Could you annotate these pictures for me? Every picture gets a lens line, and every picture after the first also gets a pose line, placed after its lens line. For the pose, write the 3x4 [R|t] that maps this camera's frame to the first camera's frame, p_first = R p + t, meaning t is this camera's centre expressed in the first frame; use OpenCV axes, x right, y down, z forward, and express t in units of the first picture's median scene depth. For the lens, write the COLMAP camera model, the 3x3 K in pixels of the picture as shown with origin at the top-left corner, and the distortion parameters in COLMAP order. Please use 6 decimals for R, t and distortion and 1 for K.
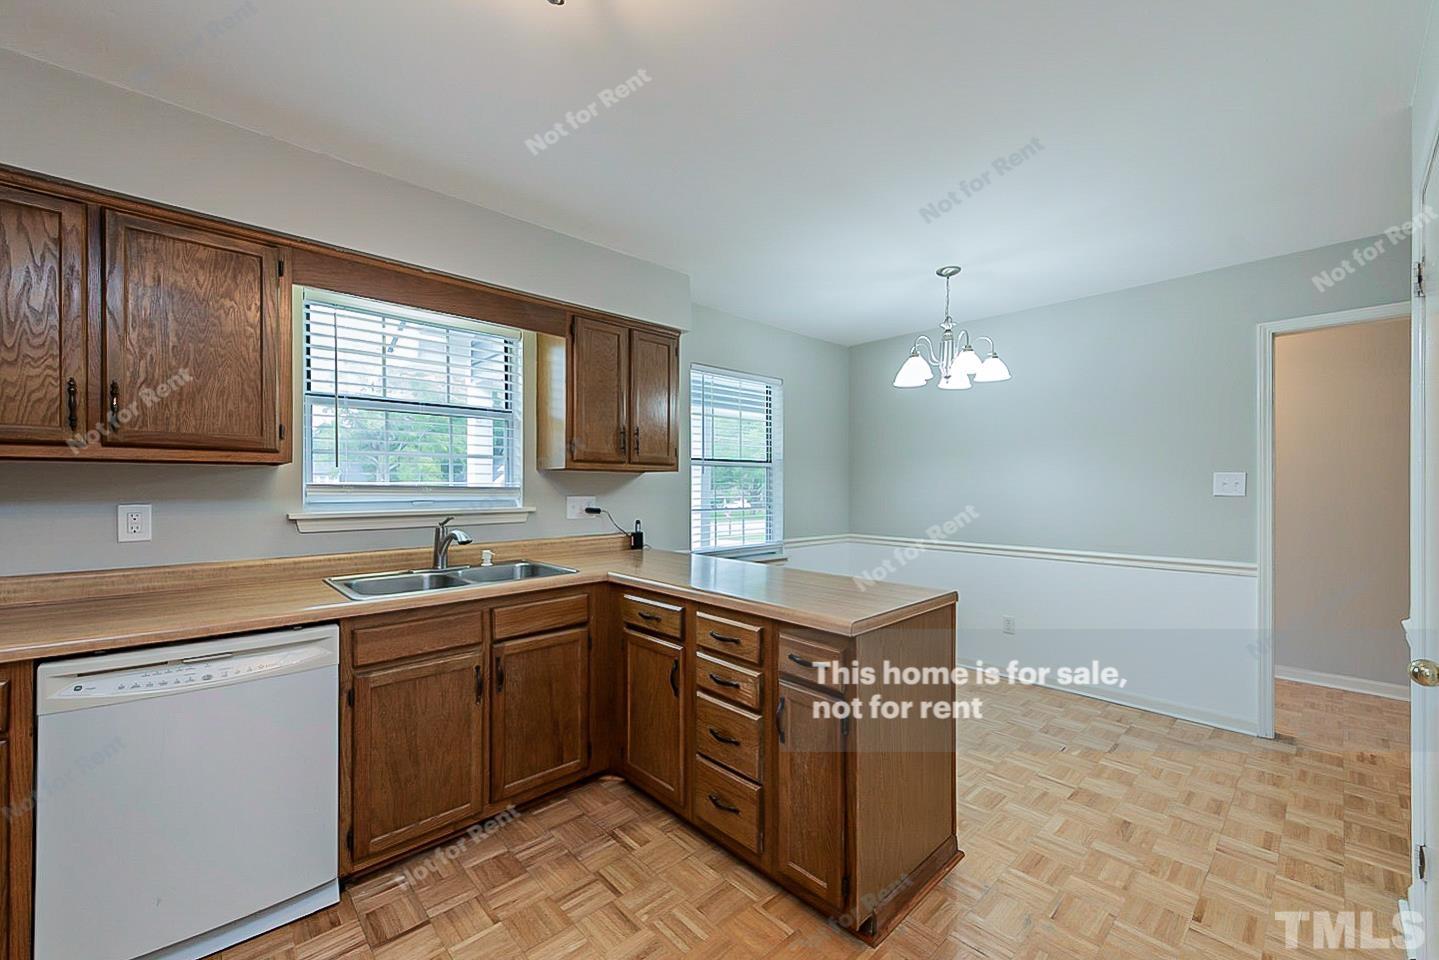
lens RADIAL K [[558.0, 0, 713.5], [0, 558.0, 483.8], [0, 0, 1]] dist [0.016564, 0.000040]
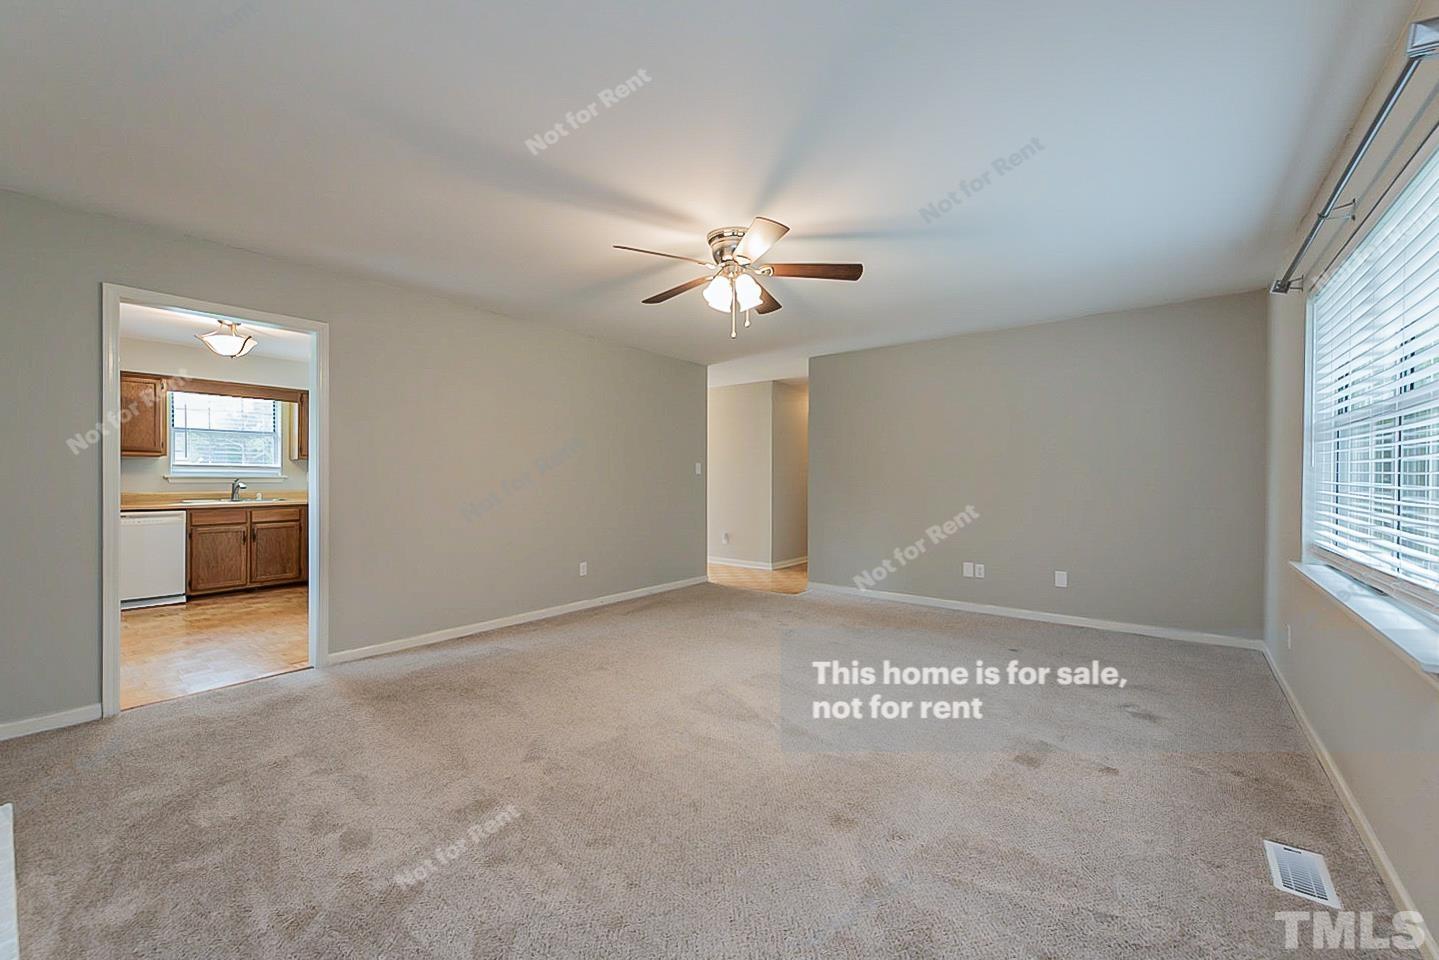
lens RADIAL K [[544.0, 0, 724.8], [0, 544.0, 474.6], [0, 0, 1]] dist [0.000580, 0.000037]
pose [[0.983836, 0.011575, 0.178698, 1.333289], [-0.012447, 0.999915, 0.003758, 0.007374], [-0.178639, -0.005922, 0.983897, -1.922307]]
